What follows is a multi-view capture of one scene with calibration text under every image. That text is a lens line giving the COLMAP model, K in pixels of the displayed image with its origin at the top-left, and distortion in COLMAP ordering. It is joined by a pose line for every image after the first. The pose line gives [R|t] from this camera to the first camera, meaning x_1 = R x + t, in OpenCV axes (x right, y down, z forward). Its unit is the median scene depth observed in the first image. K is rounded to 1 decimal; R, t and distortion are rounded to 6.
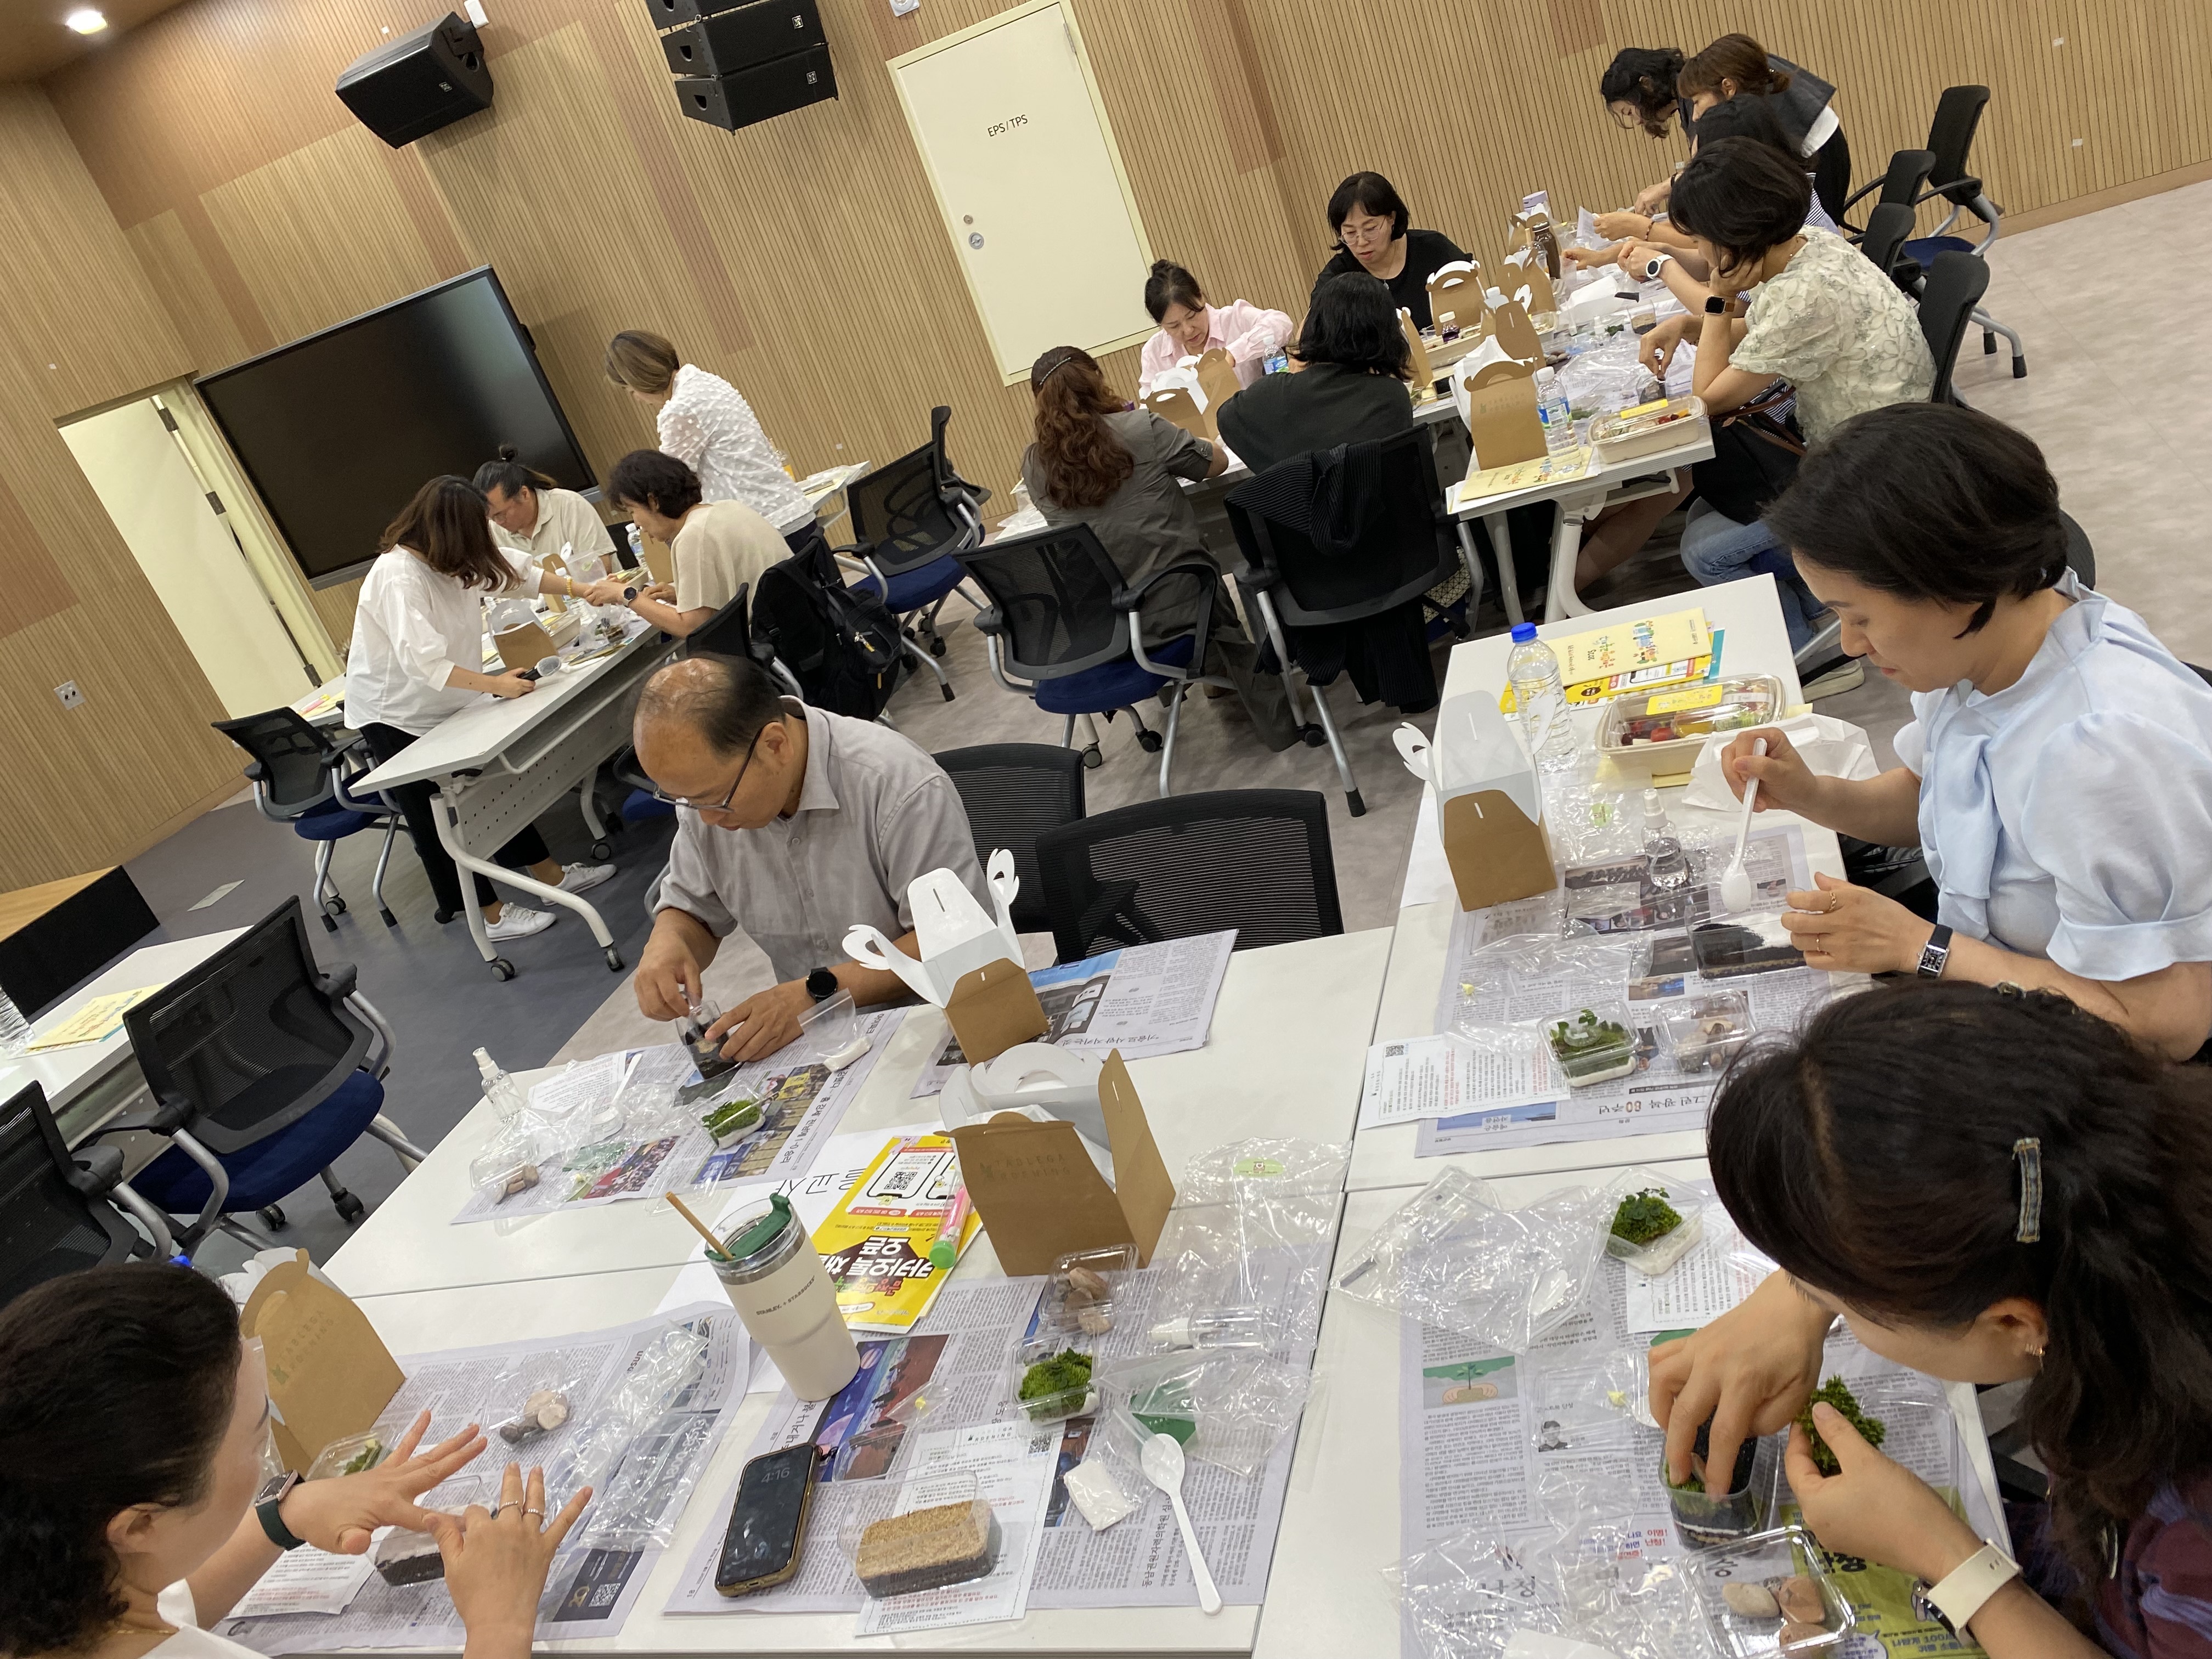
lens RADIAL K [[1693.7, 0, 1104.9], [0, 1693.7, 809.3], [0, 0, 1]] dist [0.026082, -0.012929]
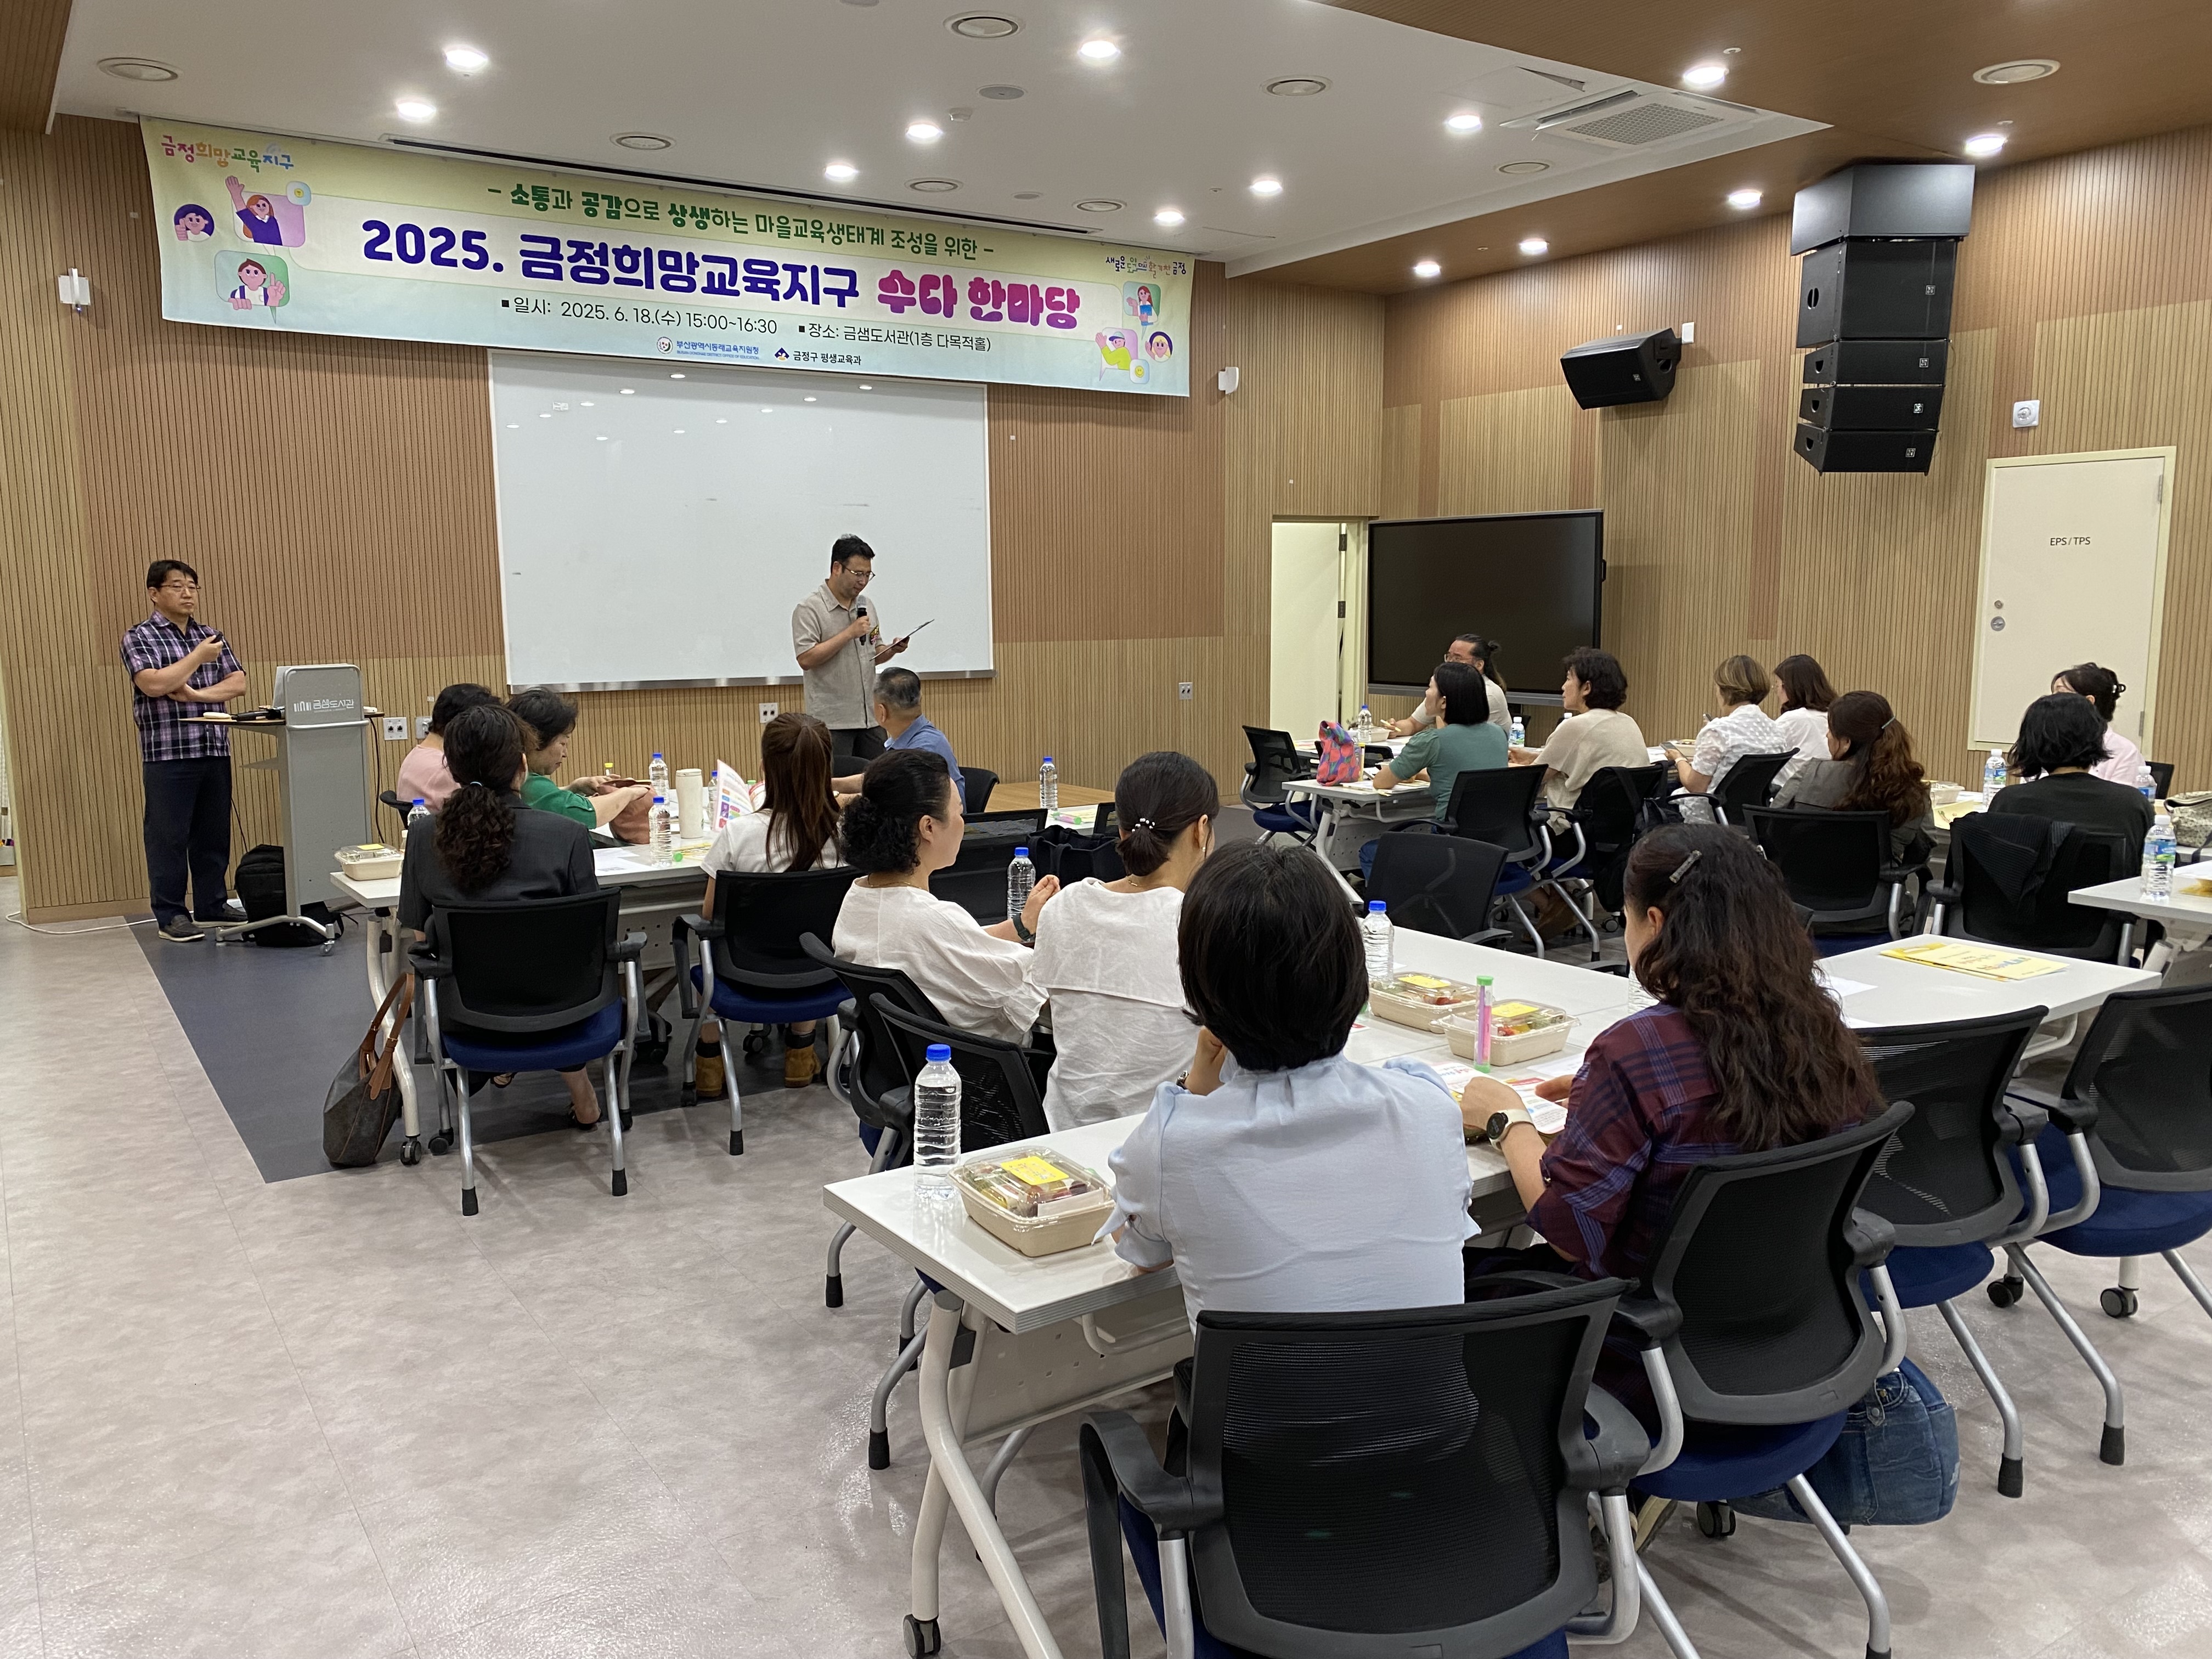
lens RADIAL K [[1693.7, 0, 1094.3], [0, 1693.7, 829.9], [0, 0, 1]] dist [0.026082, -0.012929]
pose [[0.728308, 0.412917, -0.546871, 0.150120], [-0.481700, 0.876108, 0.019994, 0.042697], [0.487373, 0.248866, 0.836978, -0.176545]]
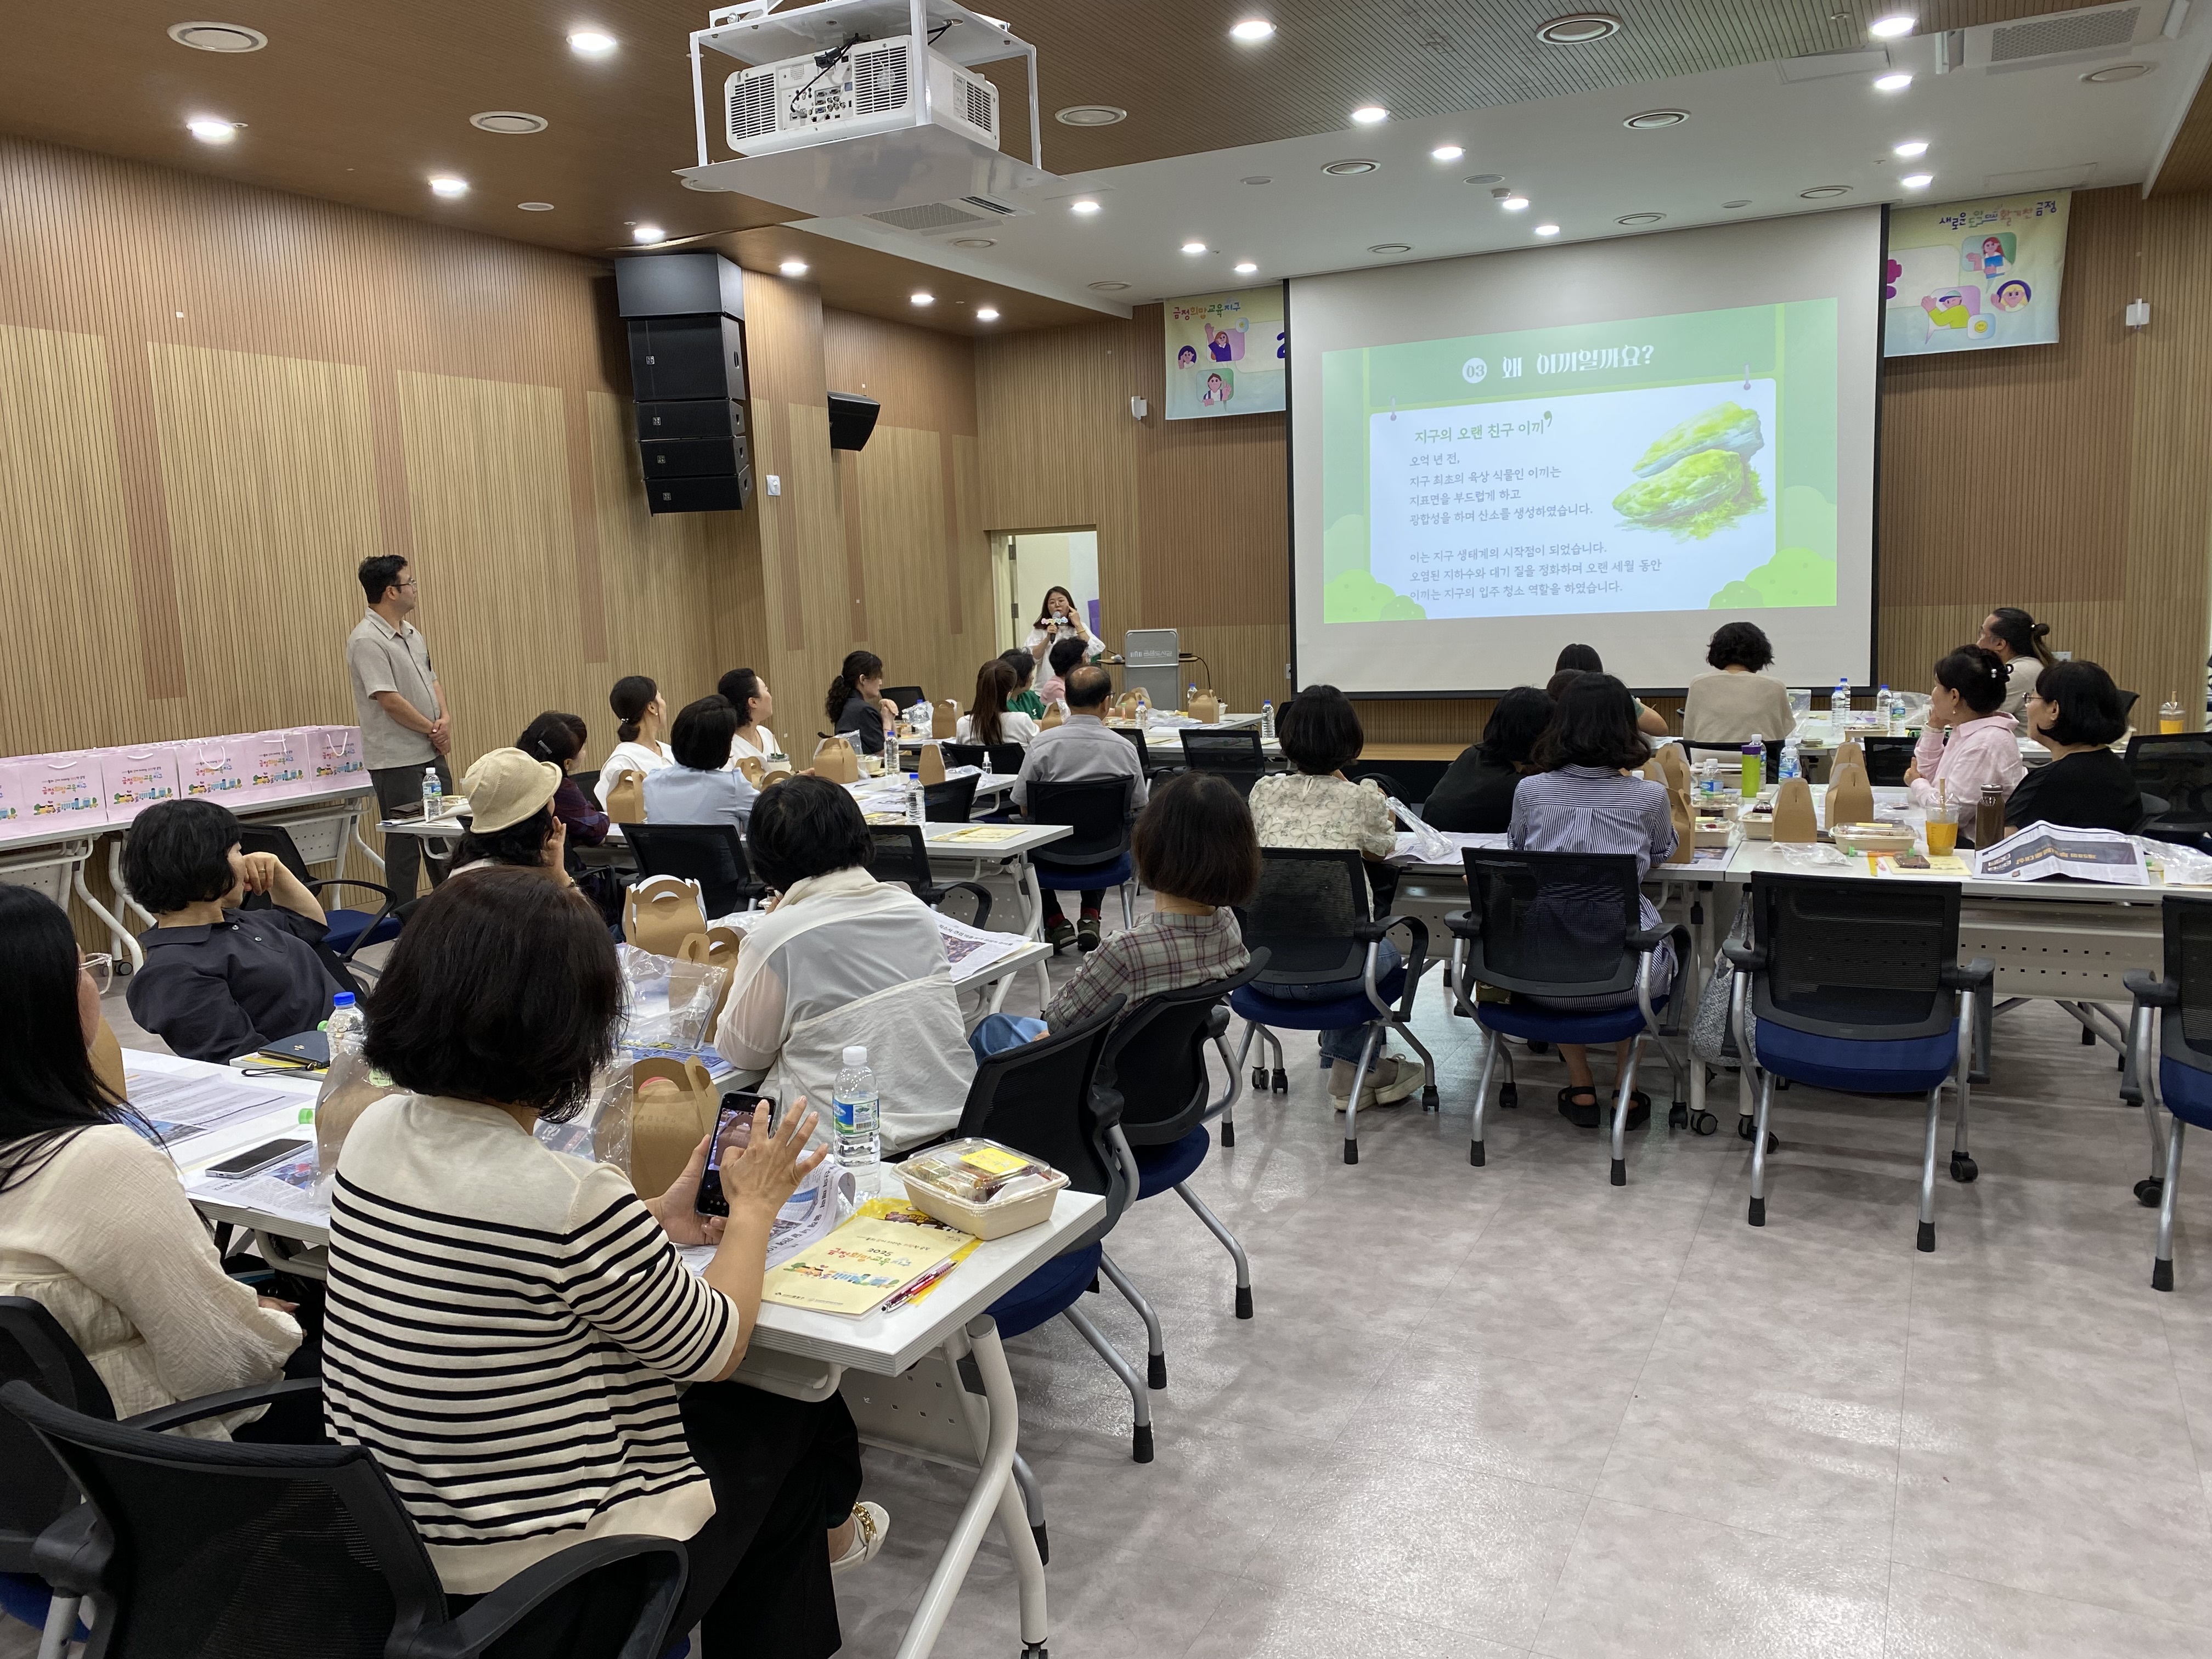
lens RADIAL K [[1693.7, 0, 1112.4], [0, 1693.7, 818.1], [0, 0, 1]] dist [0.026082, -0.012929]
pose [[-0.145925, 0.476579, -0.866936, 0.686374], [-0.295147, 0.815436, 0.497948, -0.407166], [0.944243, 0.328536, 0.021668, 0.338706]]
